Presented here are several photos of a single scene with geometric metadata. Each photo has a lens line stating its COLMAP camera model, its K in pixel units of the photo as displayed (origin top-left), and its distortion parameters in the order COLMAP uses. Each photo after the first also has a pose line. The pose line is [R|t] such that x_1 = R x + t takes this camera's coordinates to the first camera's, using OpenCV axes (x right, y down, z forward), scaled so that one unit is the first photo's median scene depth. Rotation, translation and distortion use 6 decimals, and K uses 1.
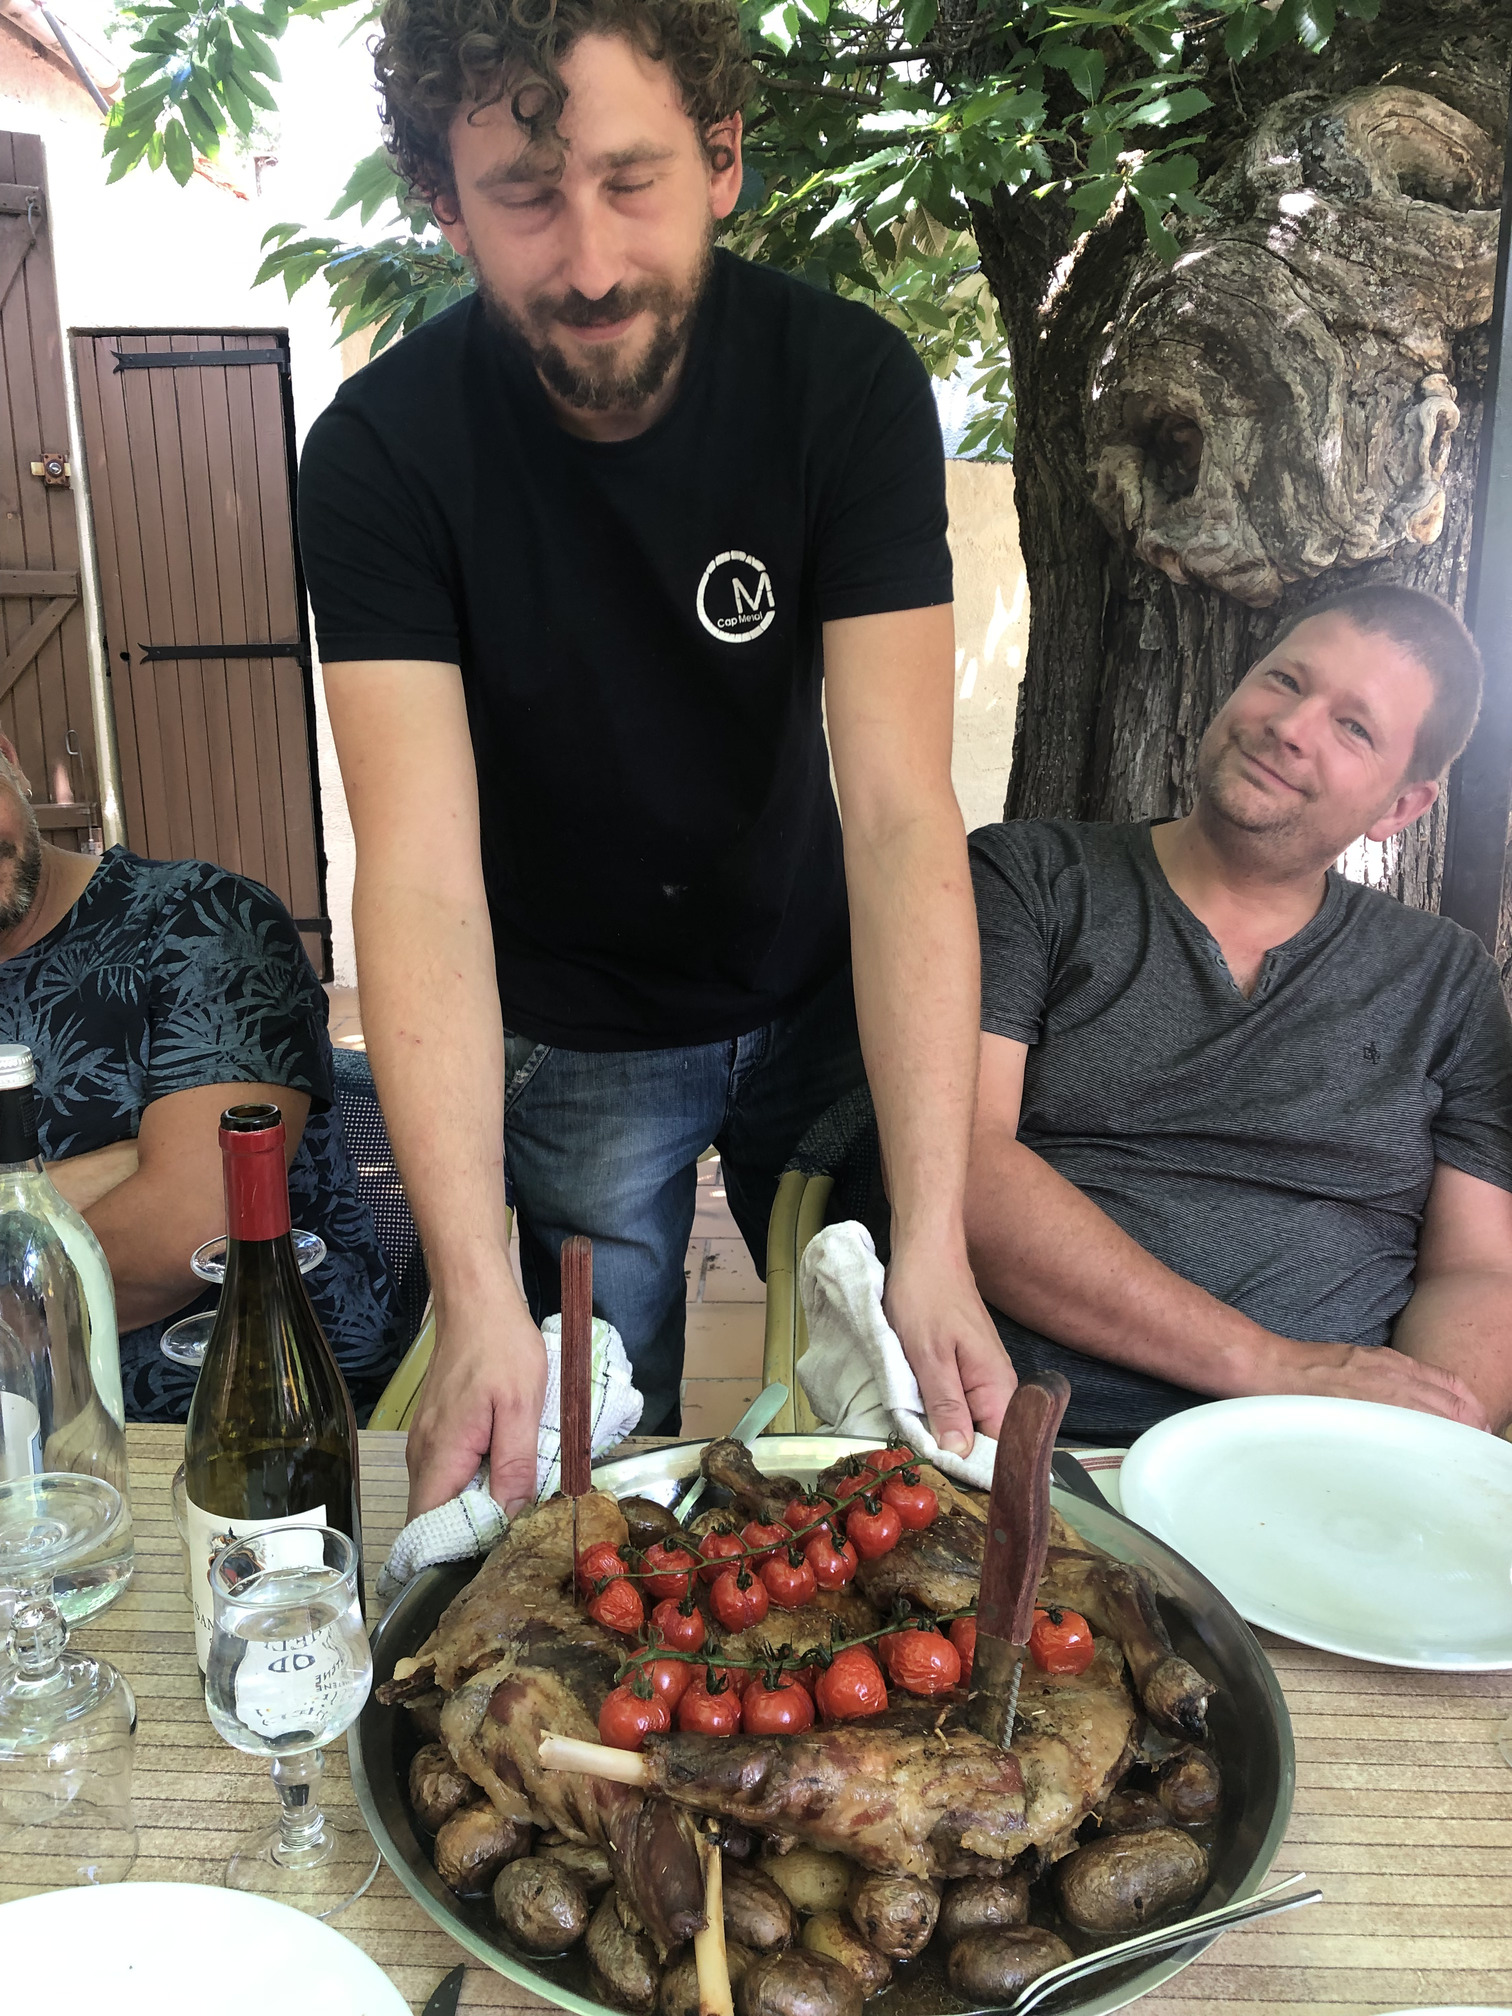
lens RADIAL K [[1644.0, 0, 756.0], [0, 1644.0, 1008.0], [0, 0, 1]] dist [-0.000102, 0.006826]
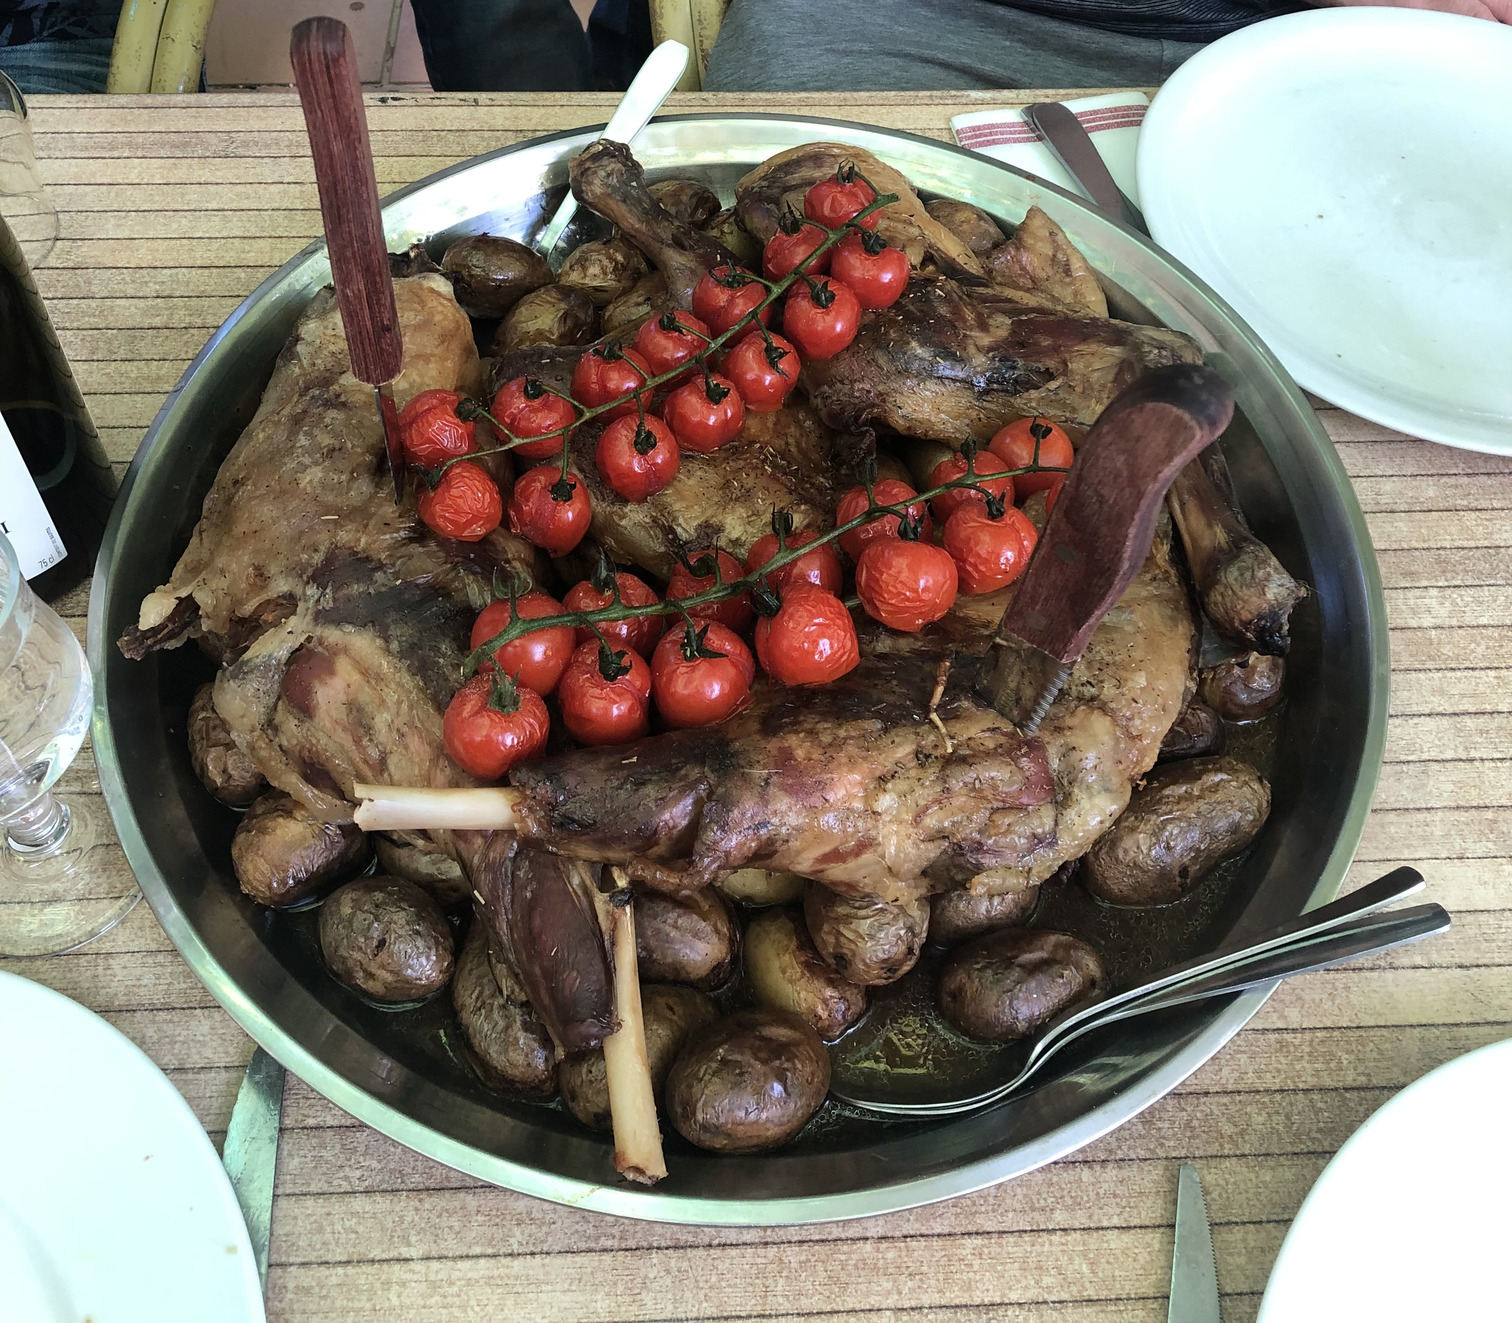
lens RADIAL K [[1985.5, 0, 815.2], [0, 1985.5, 661.2], [0, 0, 1]] dist [0.047937, -0.033220]
pose [[0.996352, -0.042666, 0.073904, -0.001498], [-0.004933, 0.835794, 0.549021, -0.042456], [-0.085193, -0.547383, 0.832535, 0.296916]]
